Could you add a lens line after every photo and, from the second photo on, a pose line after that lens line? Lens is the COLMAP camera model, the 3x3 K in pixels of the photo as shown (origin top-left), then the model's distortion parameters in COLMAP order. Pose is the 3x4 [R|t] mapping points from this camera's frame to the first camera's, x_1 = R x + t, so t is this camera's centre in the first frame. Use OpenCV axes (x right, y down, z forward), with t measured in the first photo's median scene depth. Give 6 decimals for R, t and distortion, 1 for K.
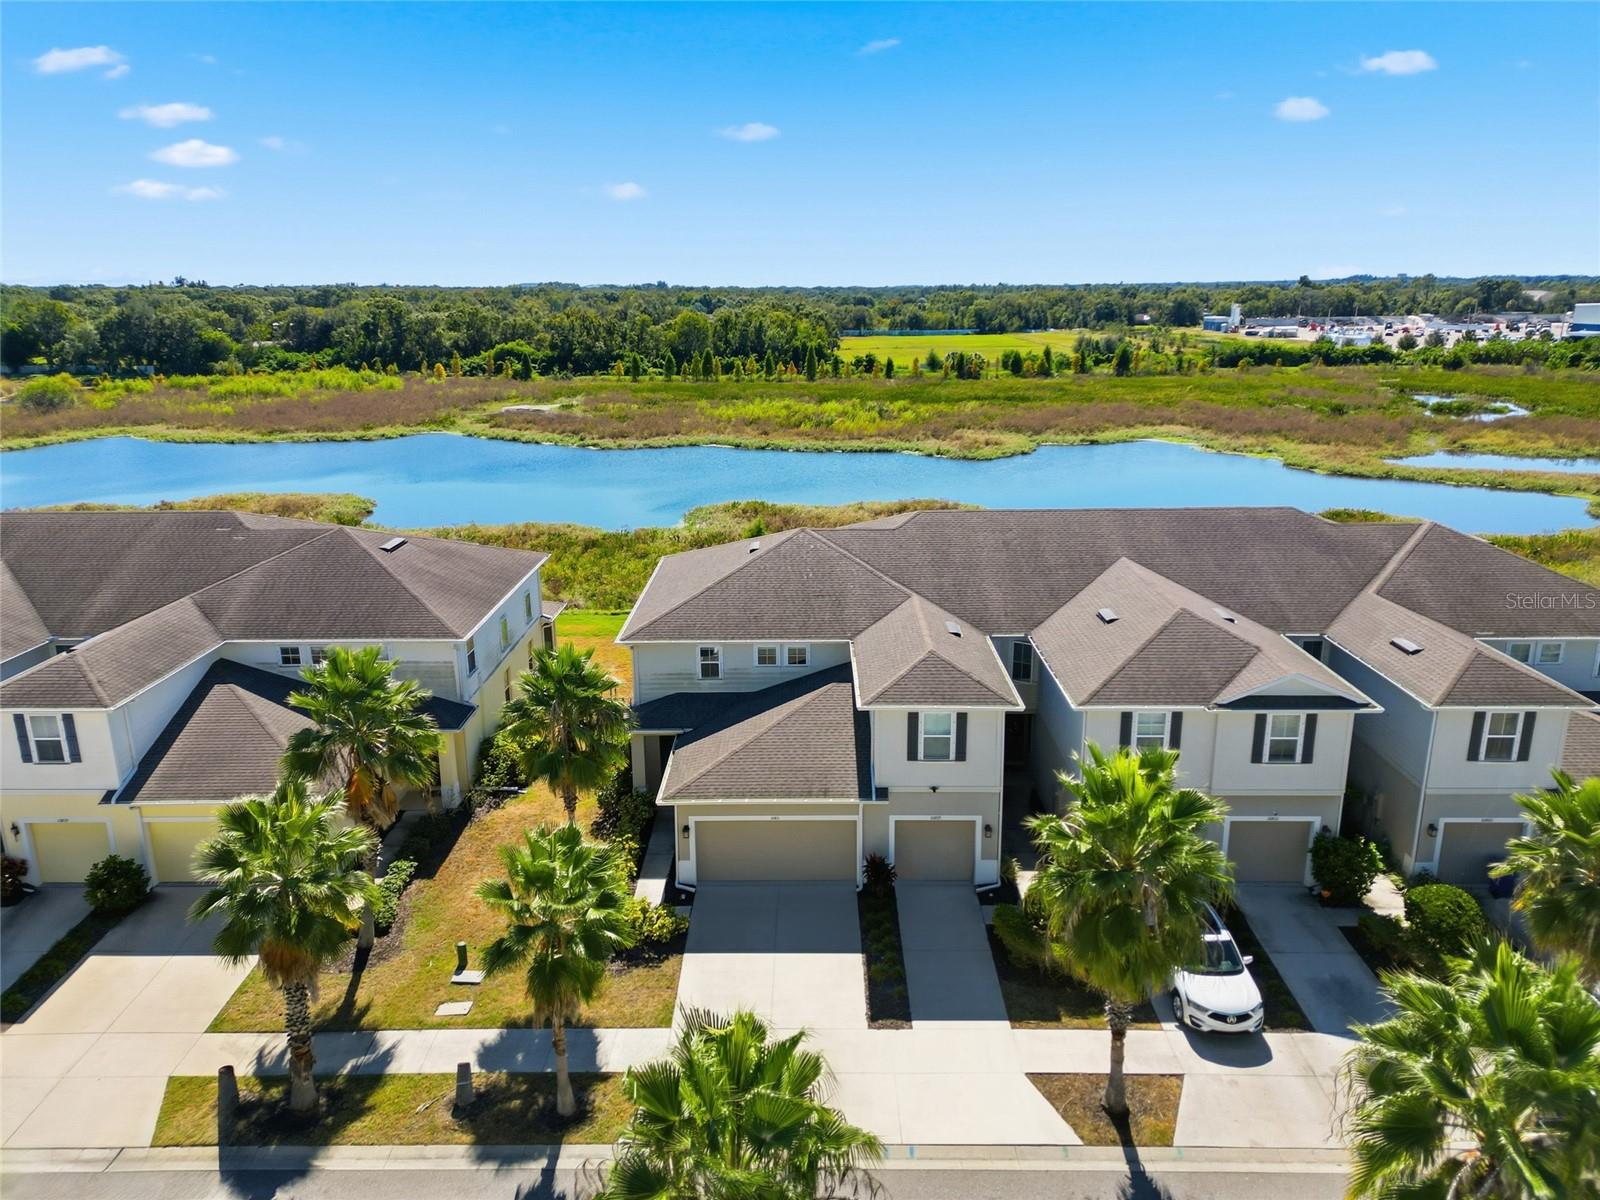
lens RADIAL K [[1103.6, 0, 800.0], [0, 1103.6, 600.0], [0, 0, 1]] dist [0.111482, -0.135193]
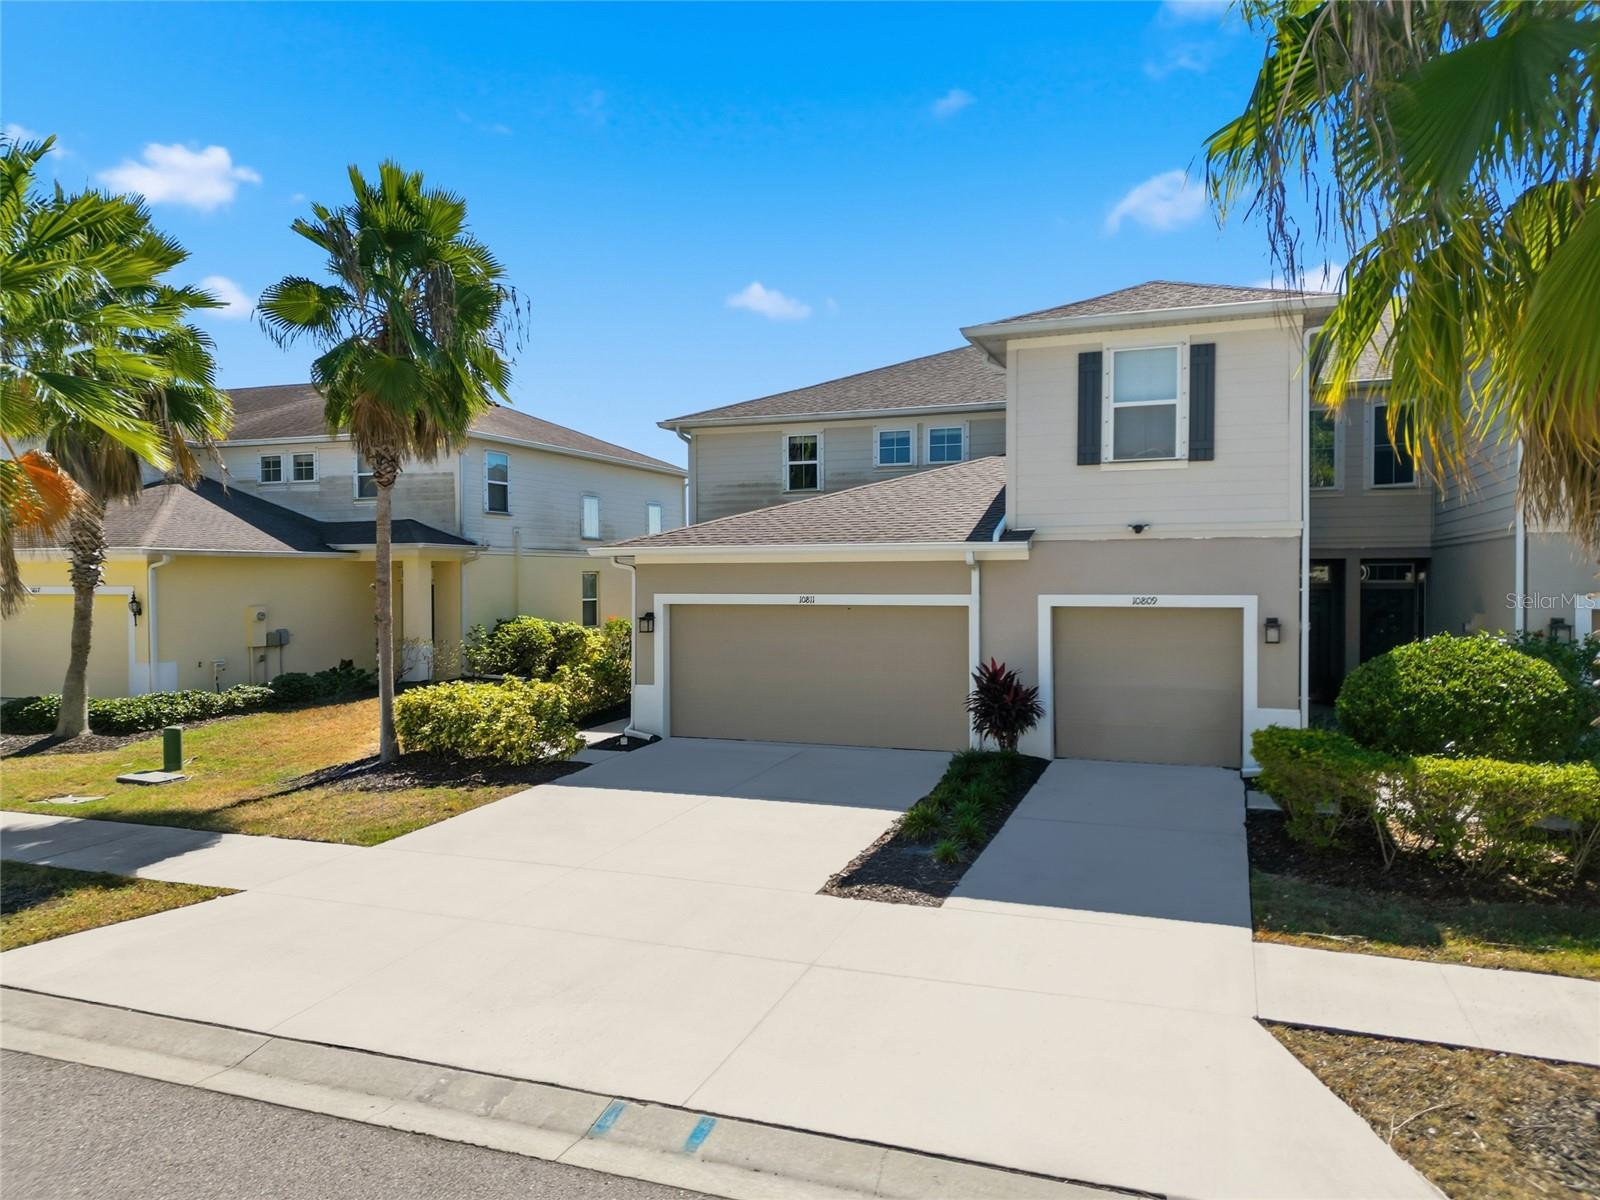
lens RADIAL K [[1103.6, 0, 800.0], [0, 1103.6, 600.0], [0, 0, 1]] dist [0.111482, -0.135193]
pose [[0.938194, 0.010516, -0.345949, 0.149647], [-0.093222, 0.970277, -0.223319, 0.314227], [0.333319, 0.241767, 0.911289, 0.551914]]
